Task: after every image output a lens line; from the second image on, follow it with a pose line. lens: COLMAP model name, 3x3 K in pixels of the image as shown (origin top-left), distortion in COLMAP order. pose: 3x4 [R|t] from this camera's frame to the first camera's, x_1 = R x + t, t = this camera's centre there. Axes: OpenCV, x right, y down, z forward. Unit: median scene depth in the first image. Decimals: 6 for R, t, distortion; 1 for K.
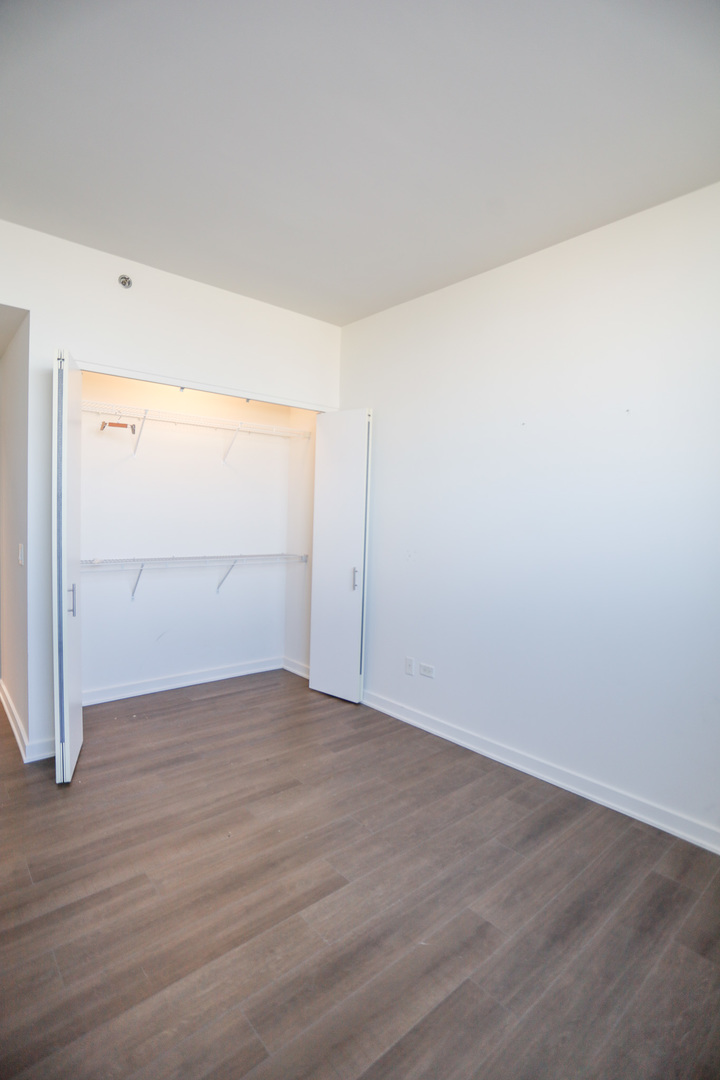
lens RADIAL K [[544.7, 0, 321.0], [0, 544.7, 541.2], [0, 0, 1]] dist [-0.075278, 0.031090]
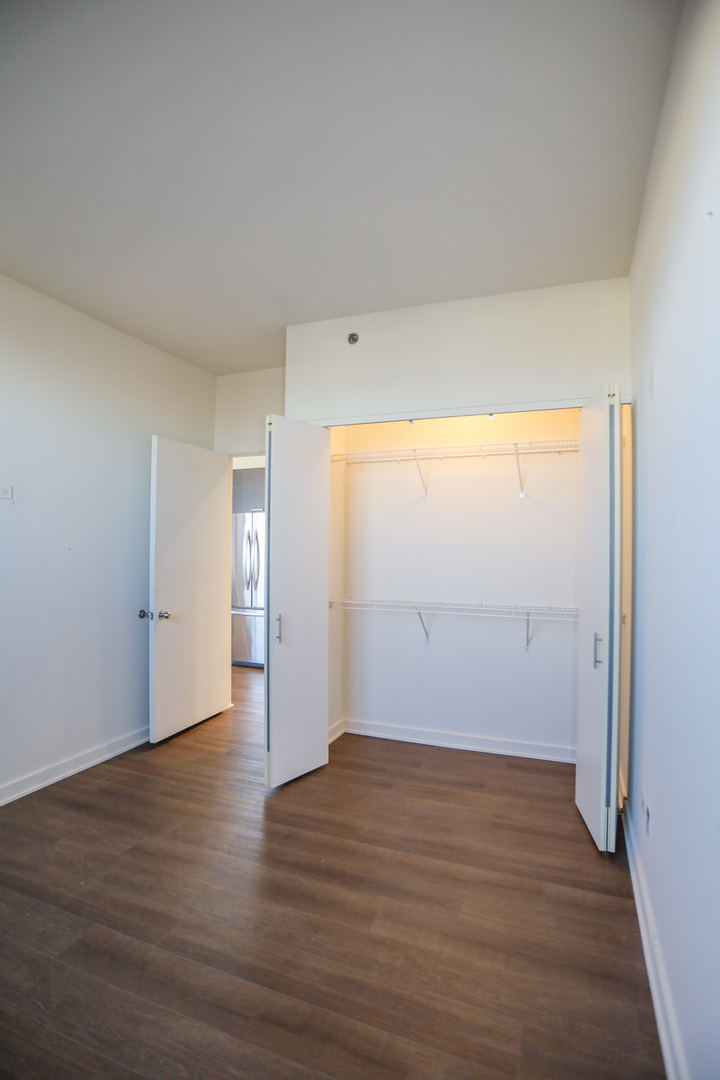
lens RADIAL K [[544.7, 0, 321.0], [0, 544.7, 541.2], [0, 0, 1]] dist [-0.075278, 0.031090]
pose [[0.439750, -0.037021, -0.897357, 0.518135], [-0.043630, 0.997090, -0.062516, -0.007198], [0.897060, 0.066643, 0.436855, 0.450549]]
